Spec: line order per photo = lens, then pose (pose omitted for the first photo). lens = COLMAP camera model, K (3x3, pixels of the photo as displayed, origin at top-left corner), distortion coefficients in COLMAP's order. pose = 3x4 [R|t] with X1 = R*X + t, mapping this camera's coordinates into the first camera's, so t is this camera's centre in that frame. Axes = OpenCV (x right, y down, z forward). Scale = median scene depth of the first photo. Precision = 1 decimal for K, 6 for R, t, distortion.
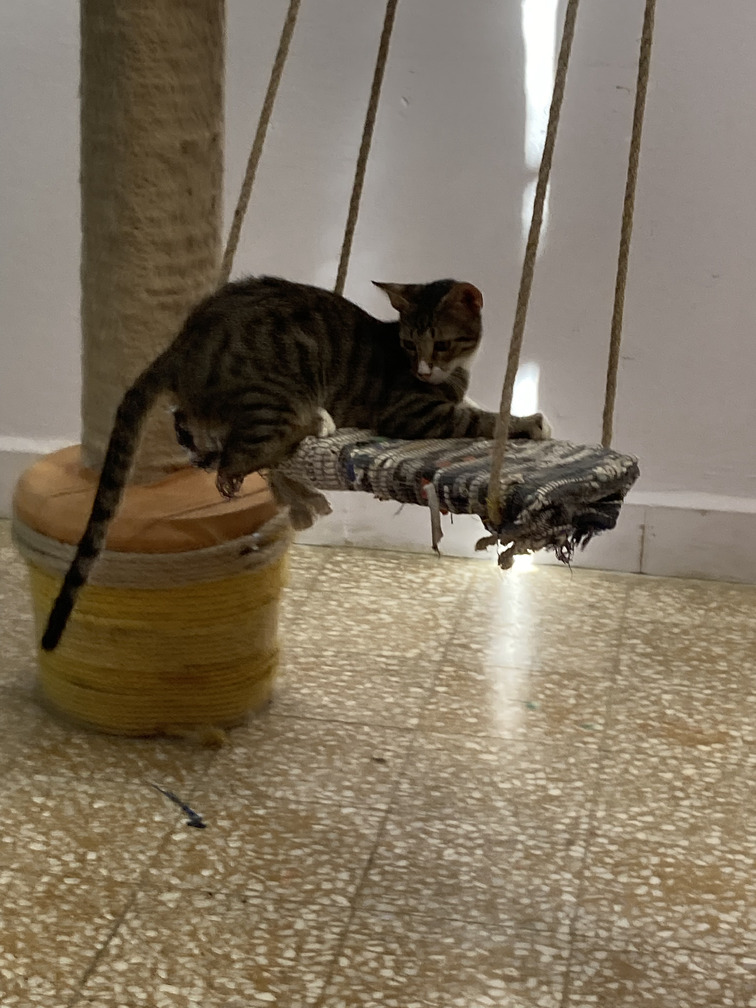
lens RADIAL K [[2053.8, 0, 378.1], [0, 2053.8, 504.7], [0, 0, 1]] dist [0.046107, 0.000000]
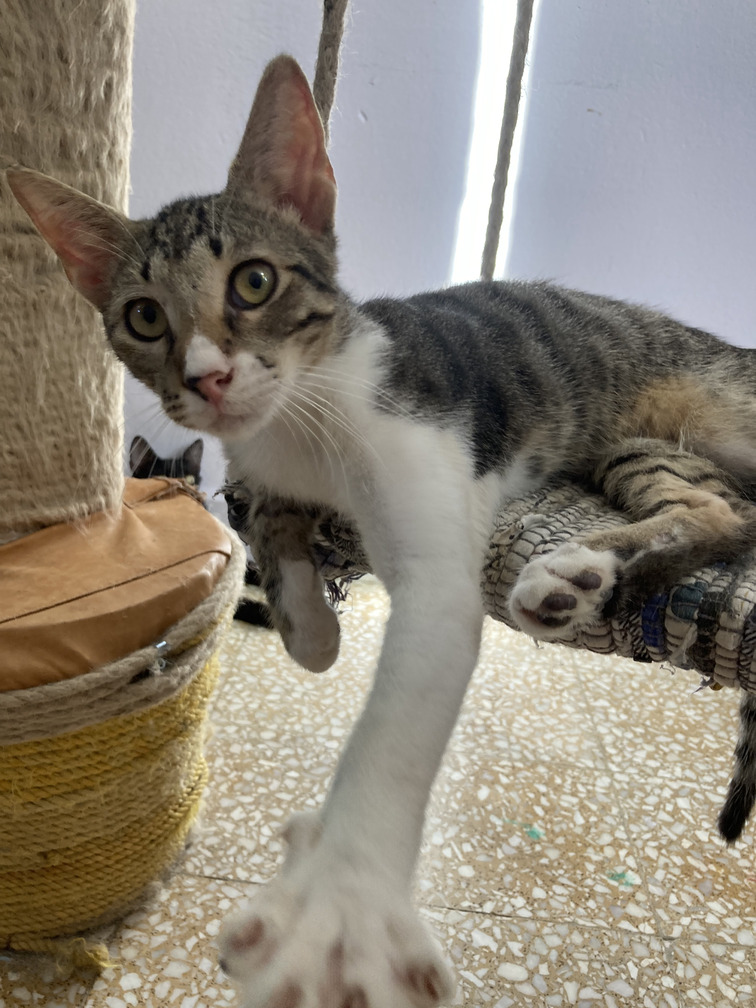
lens RADIAL K [[830.3, 0, 380.3], [0, 830.3, 498.8], [0, 0, 1]] dist [-0.006818, -0.001977]
pose [[0.991377, 0.025638, 0.128506, -0.025128], [-0.029264, 0.999223, 0.026408, -0.033380], [-0.127729, -0.029941, 0.991357, 0.676610]]
